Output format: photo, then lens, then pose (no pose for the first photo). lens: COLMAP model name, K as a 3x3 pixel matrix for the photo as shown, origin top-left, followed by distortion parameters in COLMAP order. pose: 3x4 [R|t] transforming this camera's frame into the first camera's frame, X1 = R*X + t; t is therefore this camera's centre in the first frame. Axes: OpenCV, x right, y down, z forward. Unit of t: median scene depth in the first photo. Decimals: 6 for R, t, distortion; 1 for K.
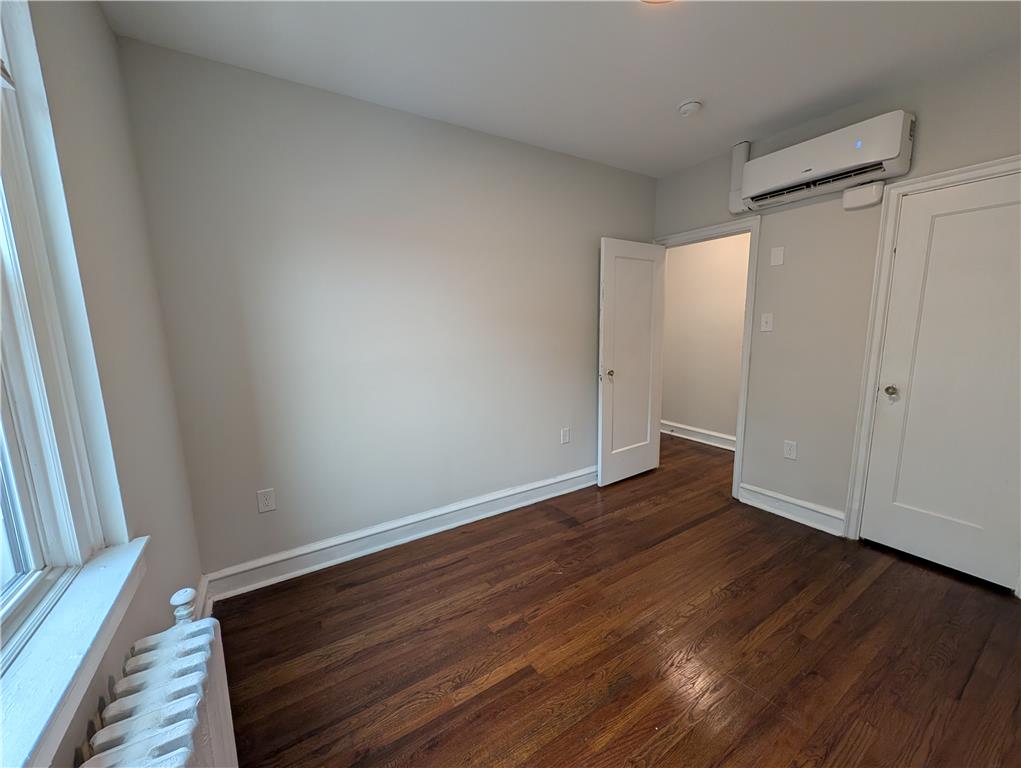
lens RADIAL K [[392.9, 0, 510.5], [0, 392.9, 384.0], [0, 0, 1]] dist [0.001652, 0.000277]
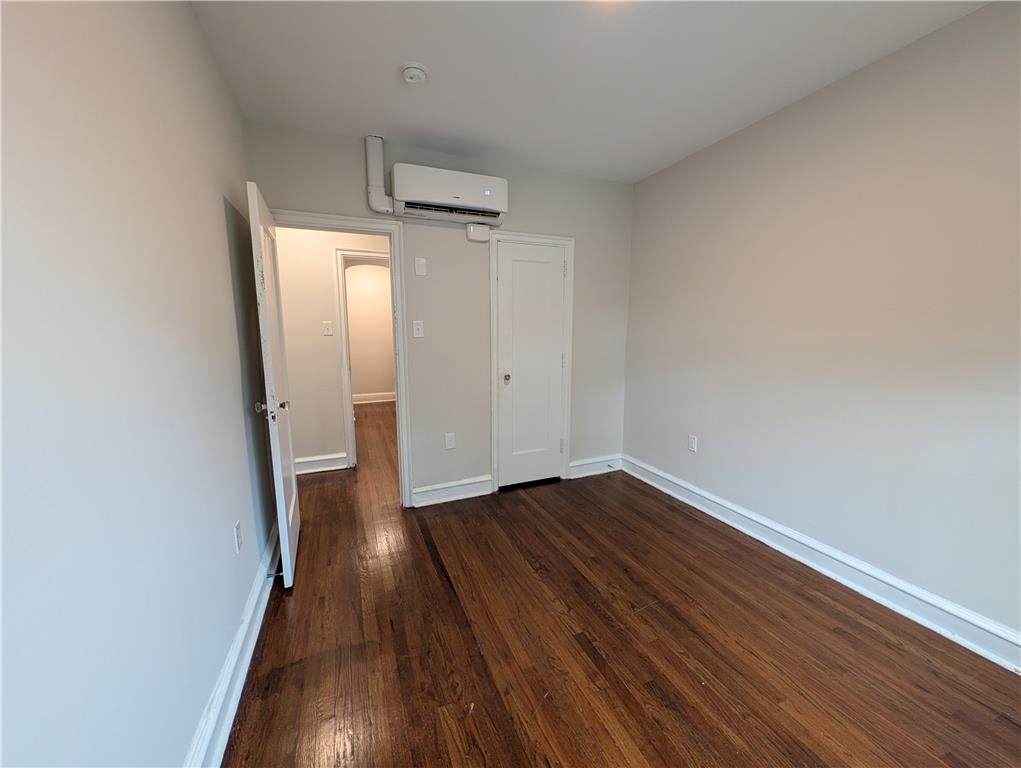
lens RADIAL K [[392.9, 0, 510.5], [0, 392.9, 384.0], [0, 0, 1]] dist [0.001652, 0.000277]
pose [[0.153713, -0.119883, 0.980816, -0.424392], [0.149248, 0.984042, 0.096887, -0.093877], [-0.976779, 0.131492, 0.169152, 0.734434]]
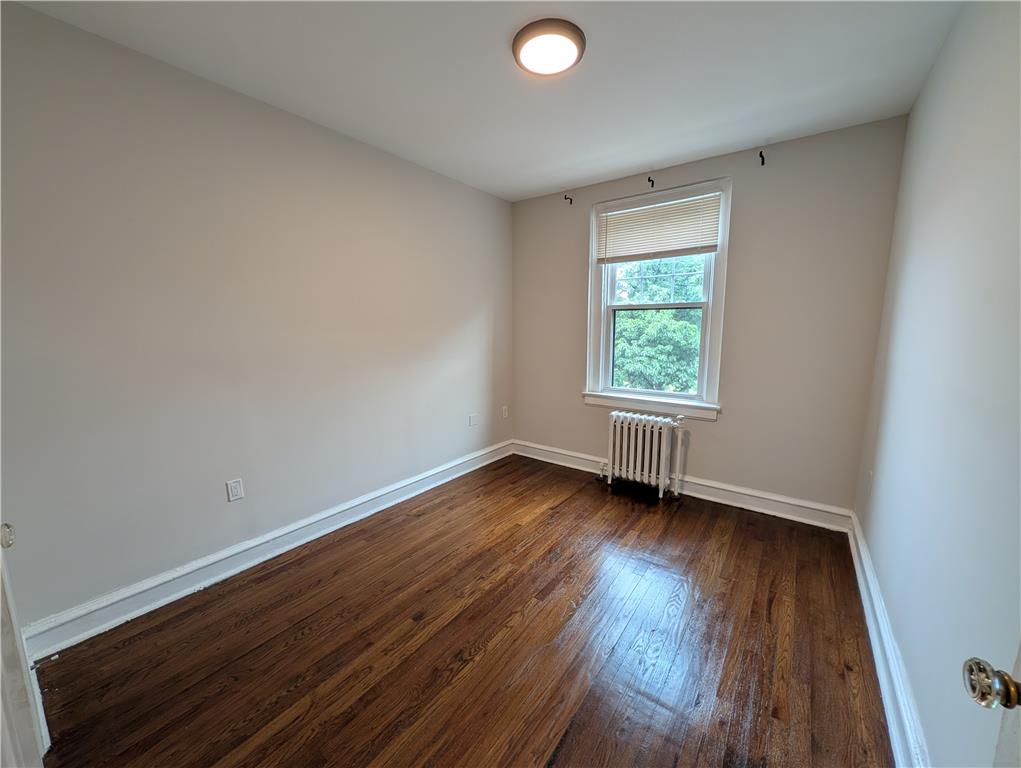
lens RADIAL K [[392.9, 0, 510.5], [0, 392.9, 384.0], [0, 0, 1]] dist [0.001652, 0.000277]
pose [[-0.929236, 0.080364, -0.360641, 0.637391], [-0.032182, 0.954747, 0.295672, -0.237914], [0.368083, 0.286356, -0.884599, 1.422853]]
